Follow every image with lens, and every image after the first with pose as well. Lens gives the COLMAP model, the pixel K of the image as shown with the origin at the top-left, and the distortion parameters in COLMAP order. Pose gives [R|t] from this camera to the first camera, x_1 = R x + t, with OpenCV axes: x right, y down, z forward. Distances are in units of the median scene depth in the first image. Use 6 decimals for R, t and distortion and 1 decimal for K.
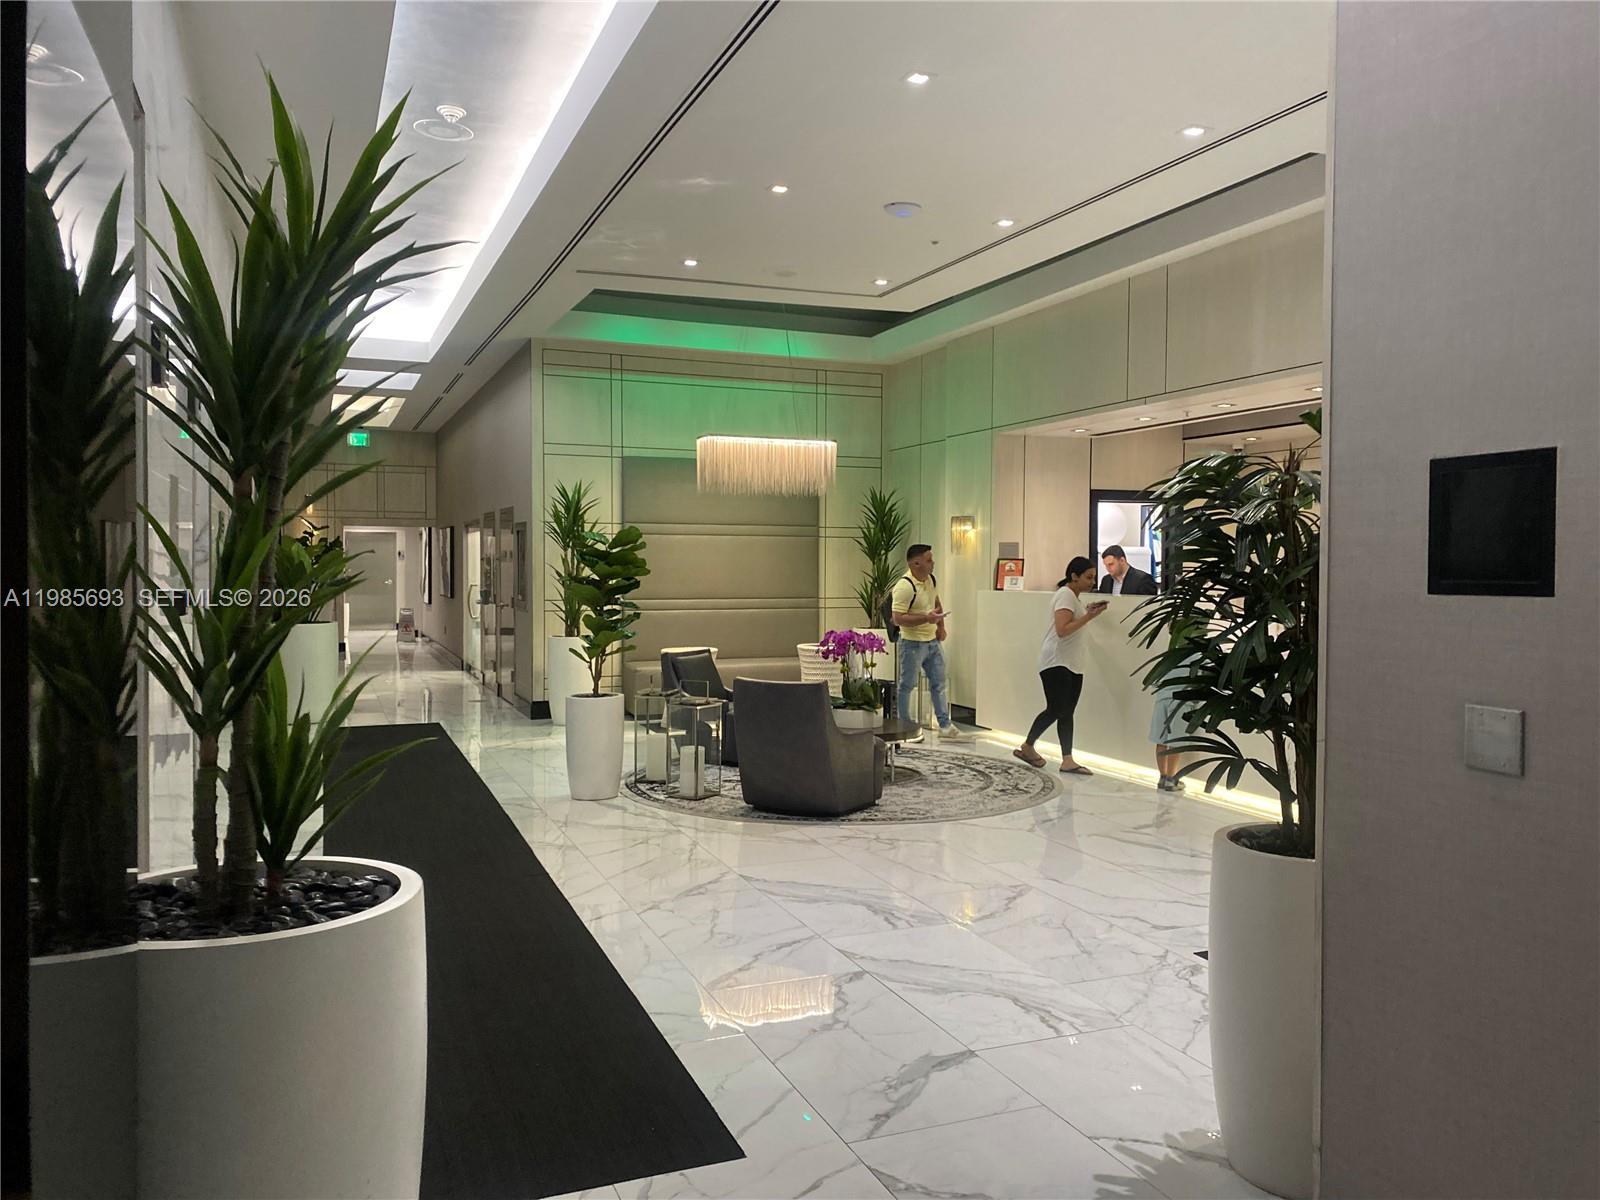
lens RADIAL K [[1191.7, 0, 800.0], [0, 1191.7, 600.0], [0, 0, 1]] dist [0.065501, -0.097245]
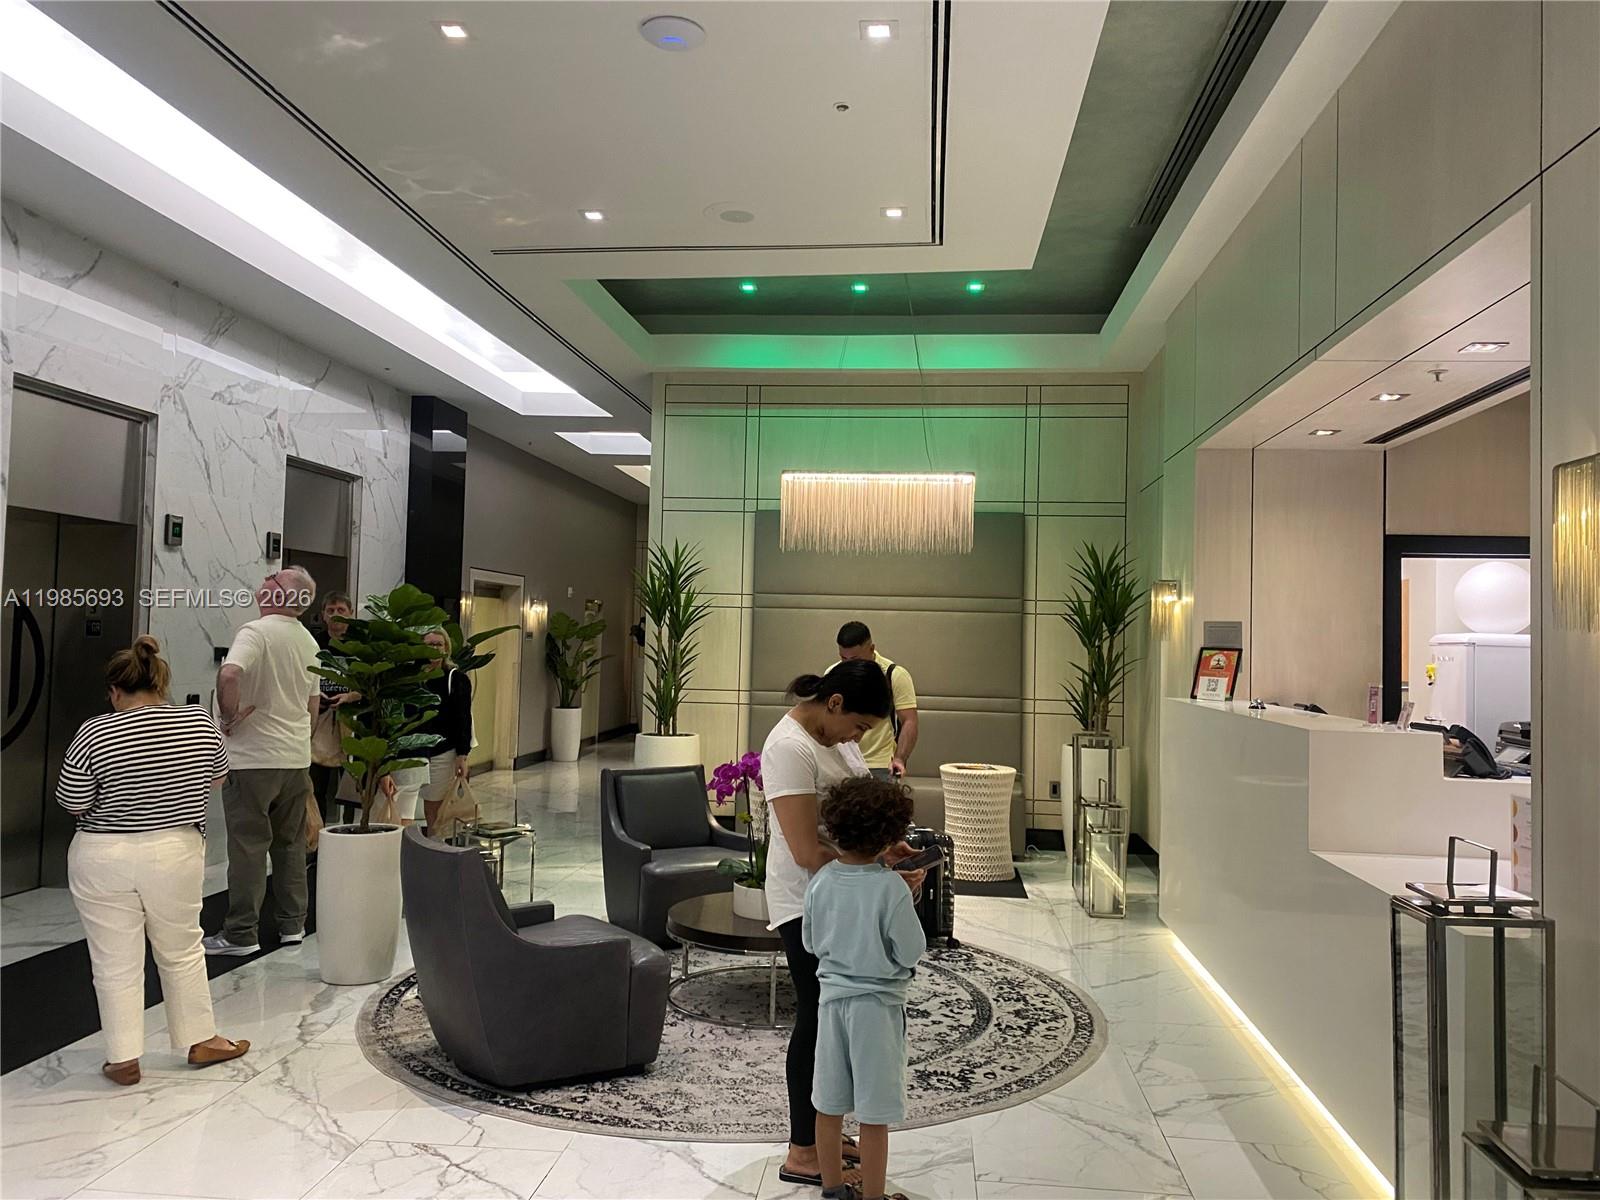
lens RADIAL K [[1191.7, 0, 800.0], [0, 1191.7, 600.0], [0, 0, 1]] dist [0.065501, -0.097245]
pose [[0.886091, -0.000220, -0.463511, 0.259844], [-0.034202, 0.997243, -0.065856, -0.010707], [0.462248, 0.074207, 0.883640, 0.340053]]
